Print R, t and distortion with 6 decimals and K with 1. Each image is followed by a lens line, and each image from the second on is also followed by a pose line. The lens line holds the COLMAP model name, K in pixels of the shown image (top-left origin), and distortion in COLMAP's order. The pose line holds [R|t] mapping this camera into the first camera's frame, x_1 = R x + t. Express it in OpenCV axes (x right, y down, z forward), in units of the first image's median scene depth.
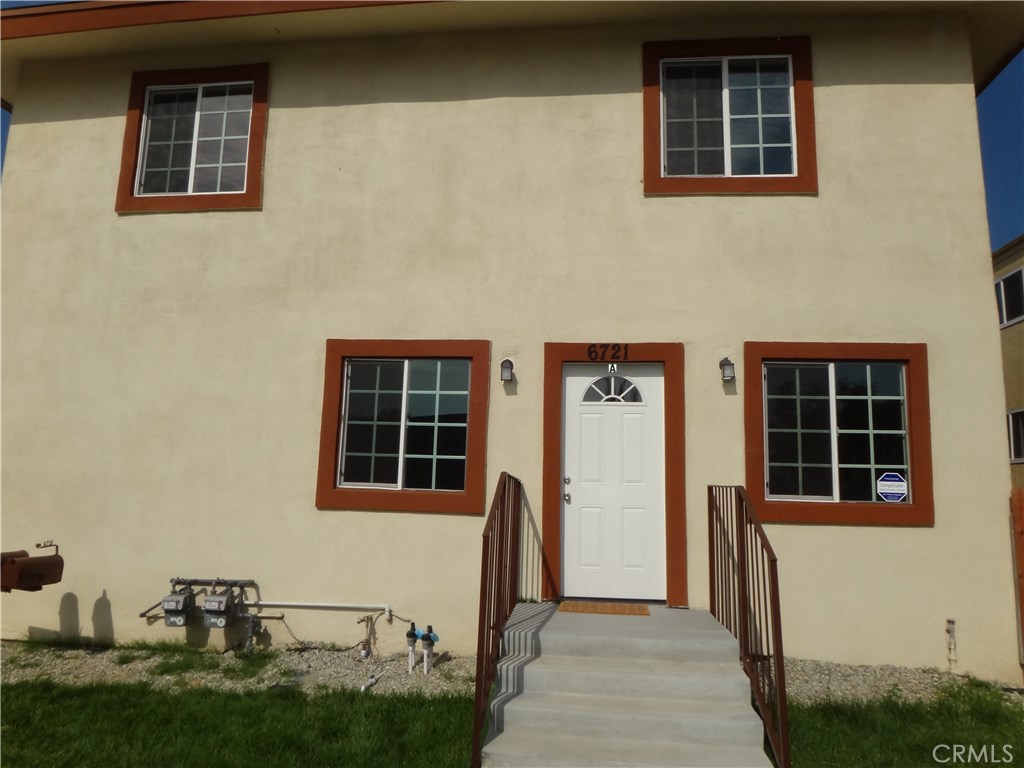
lens RADIAL K [[729.2, 0, 509.7], [0, 729.2, 377.4], [0, 0, 1]] dist [-0.030244, 0.003453]
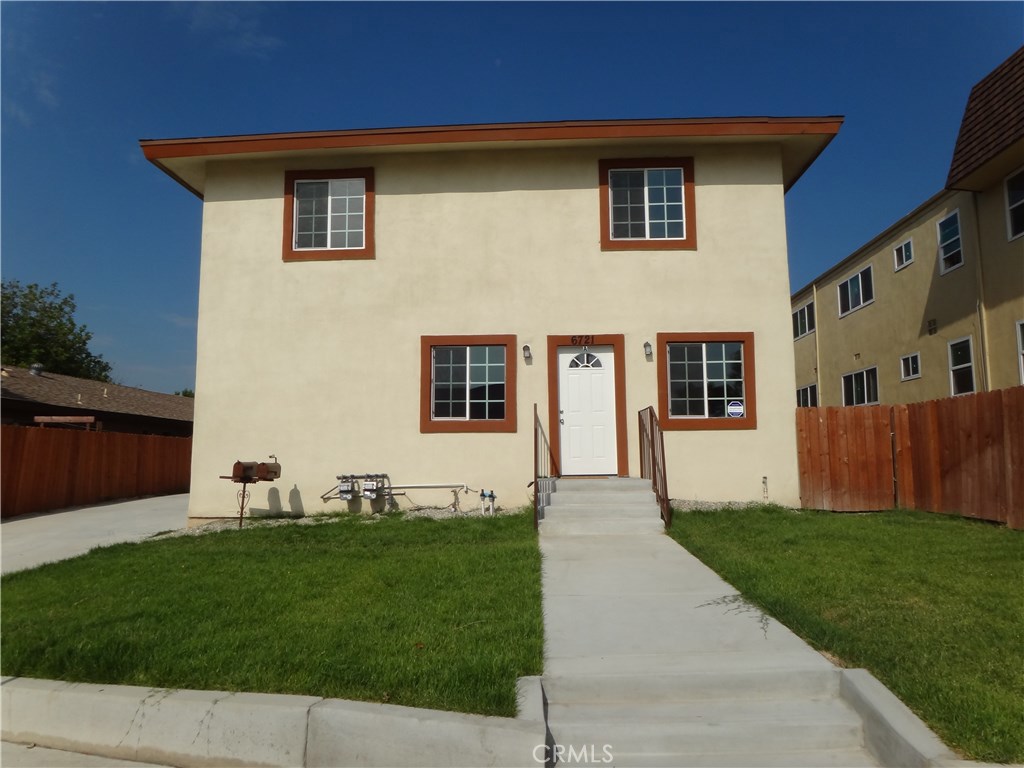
lens RADIAL K [[729.2, 0, 511.3], [0, 729.2, 386.0], [0, 0, 1]] dist [-0.030244, 0.003453]
pose [[0.997377, -0.028209, 0.066661, -0.162200], [0.024582, 0.998205, 0.054618, -0.023534], [-0.068082, -0.052836, 0.996280, -0.776394]]
